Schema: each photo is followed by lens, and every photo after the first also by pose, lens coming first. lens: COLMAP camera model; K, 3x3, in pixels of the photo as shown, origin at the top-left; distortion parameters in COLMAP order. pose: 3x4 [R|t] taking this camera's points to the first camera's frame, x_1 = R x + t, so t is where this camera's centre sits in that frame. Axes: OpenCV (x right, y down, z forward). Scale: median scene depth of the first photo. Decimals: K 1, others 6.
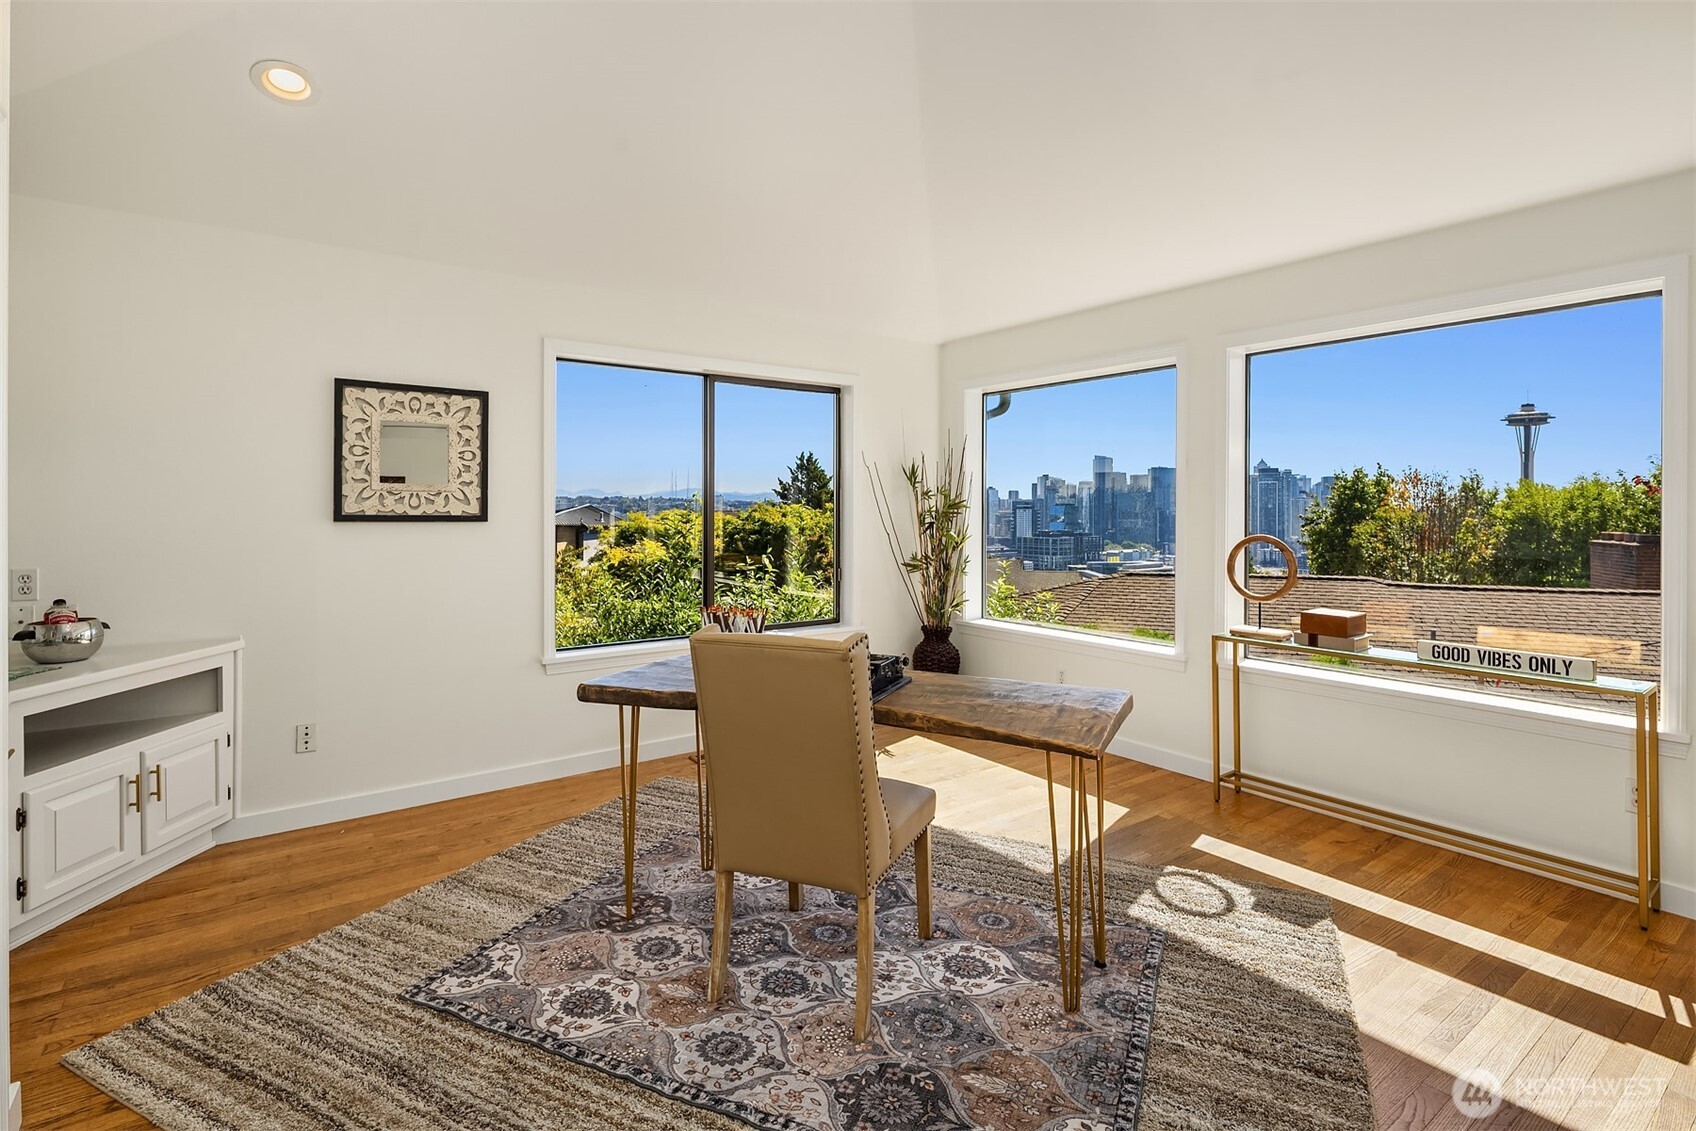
lens RADIAL K [[819.4, 0, 849.7], [0, 819.4, 504.7], [0, 0, 1]] dist [-0.002608, -0.002255]
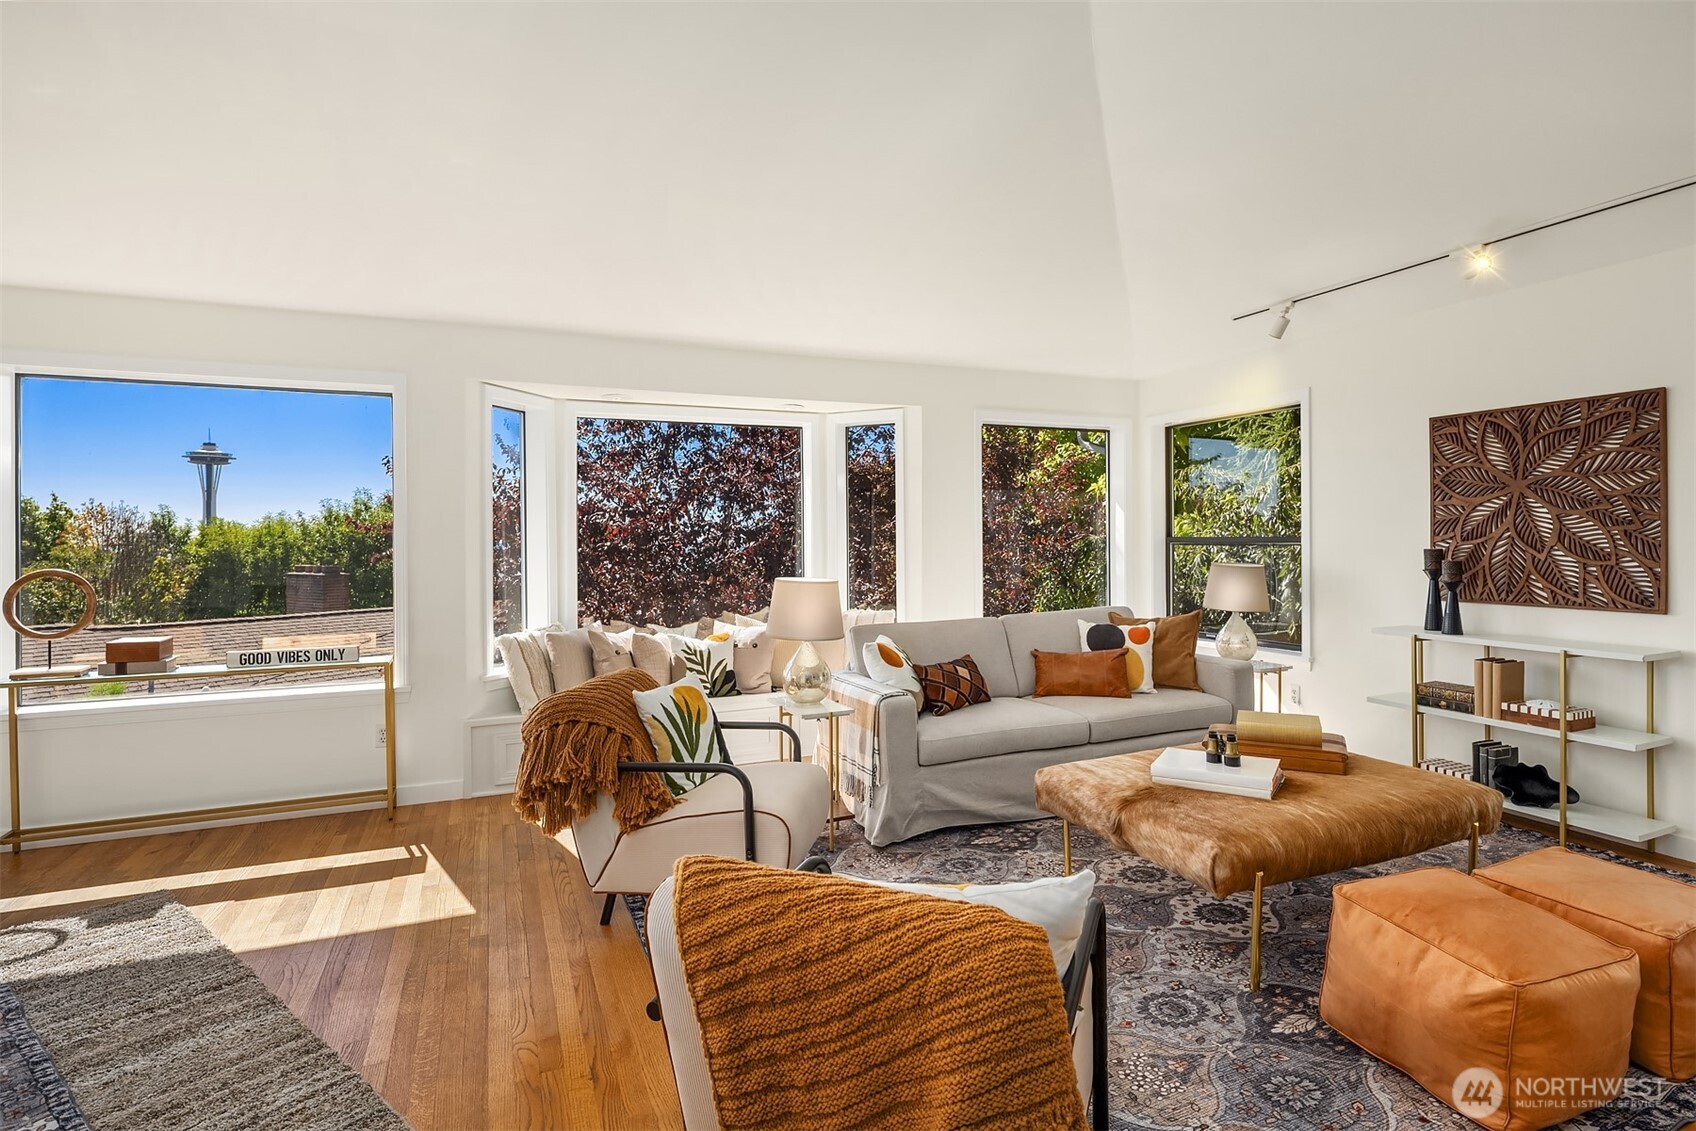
lens RADIAL K [[844.7, 0, 853.1], [0, 844.7, 546.5], [0, 0, 1]] dist [0.002304, -0.000527]
pose [[0.224744, -0.008568, 0.974380, -0.174359], [0.004840, 0.999959, 0.007677, 0.005350], [-0.974406, 0.002990, 0.224776, -0.091586]]
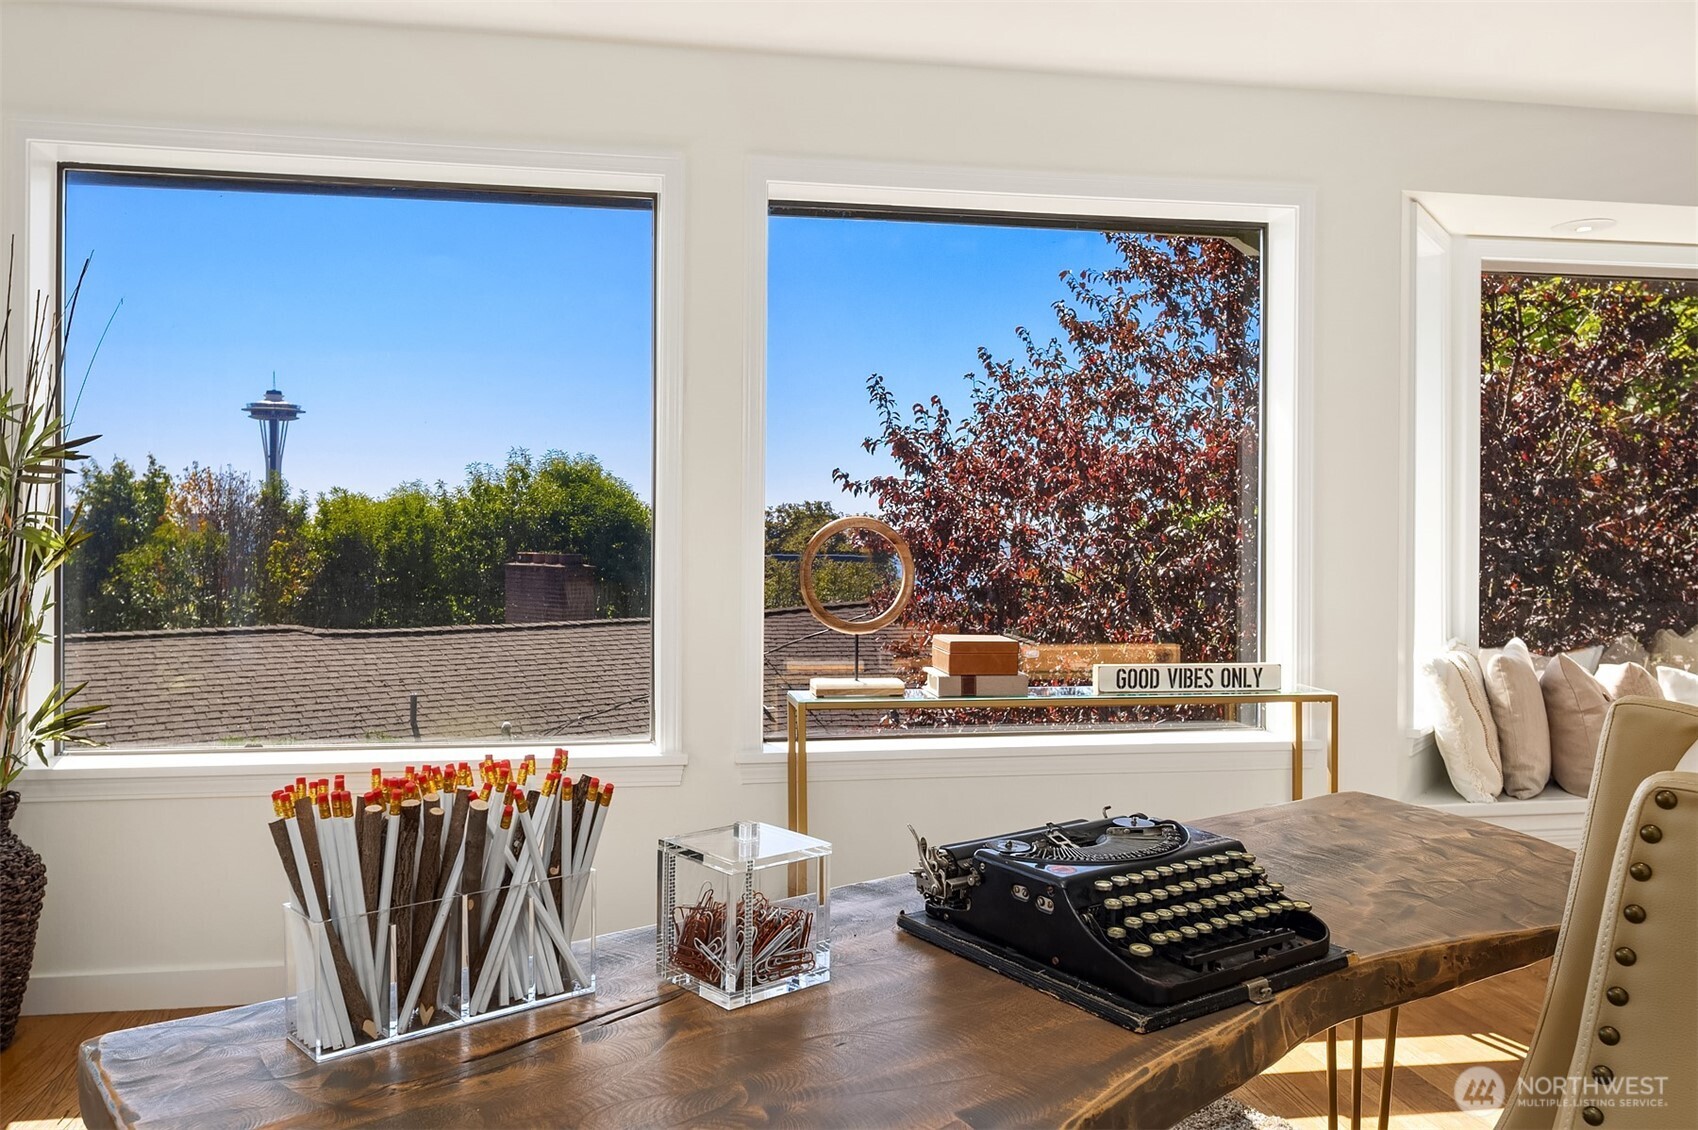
lens RADIAL K [[1313.0, 0, 849.0], [0, 1313.0, 565.0], [0, 0, 1]] dist [0.002766, 0.000636]
pose [[0.440401, -0.017512, 0.897630, -0.225268], [-0.008839, 0.999677, 0.023839, 0.035751], [-0.897758, -0.018433, 0.440104, 0.432592]]
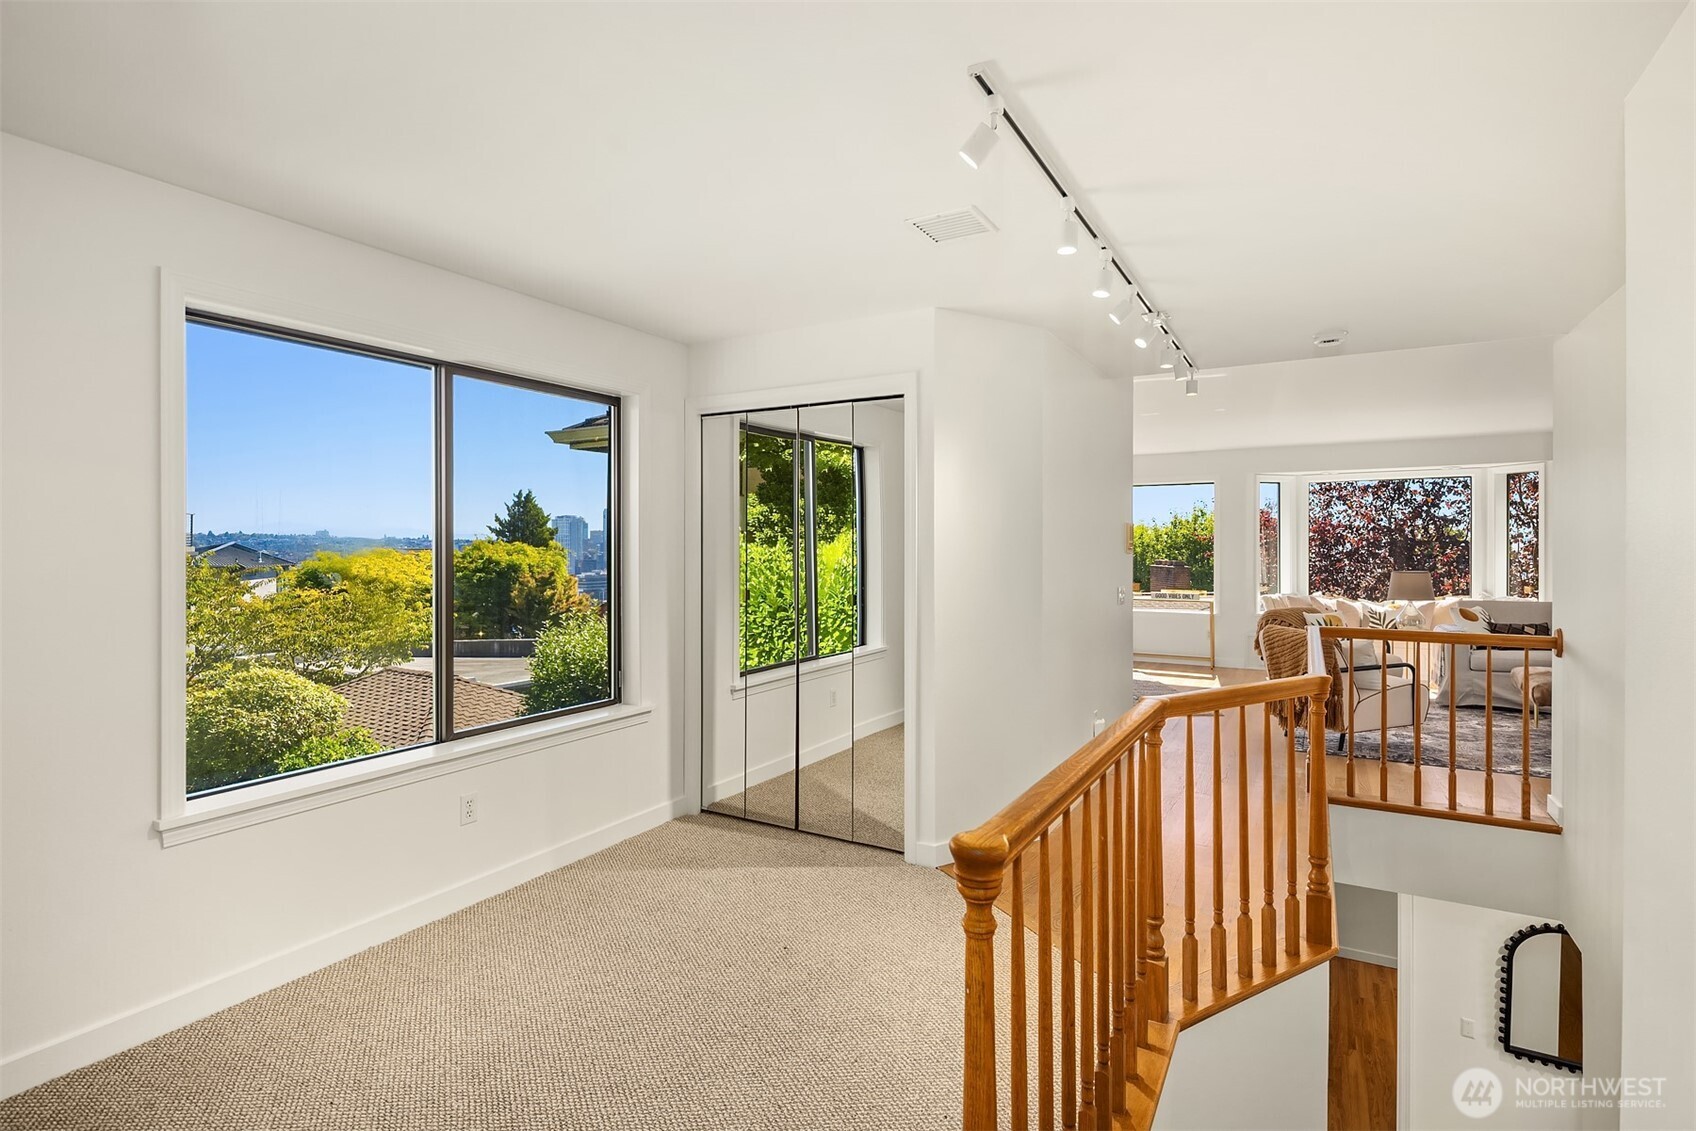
lens RADIAL K [[844.7, 0, 853.1], [0, 844.7, 546.5], [0, 0, 1]] dist [0.002304, -0.000527]
pose [[0.908852, -0.002620, 0.417111, -0.976064], [-0.000079, 0.999979, 0.006452, -0.013555], [-0.417119, -0.005897, 0.908833, -0.833680]]
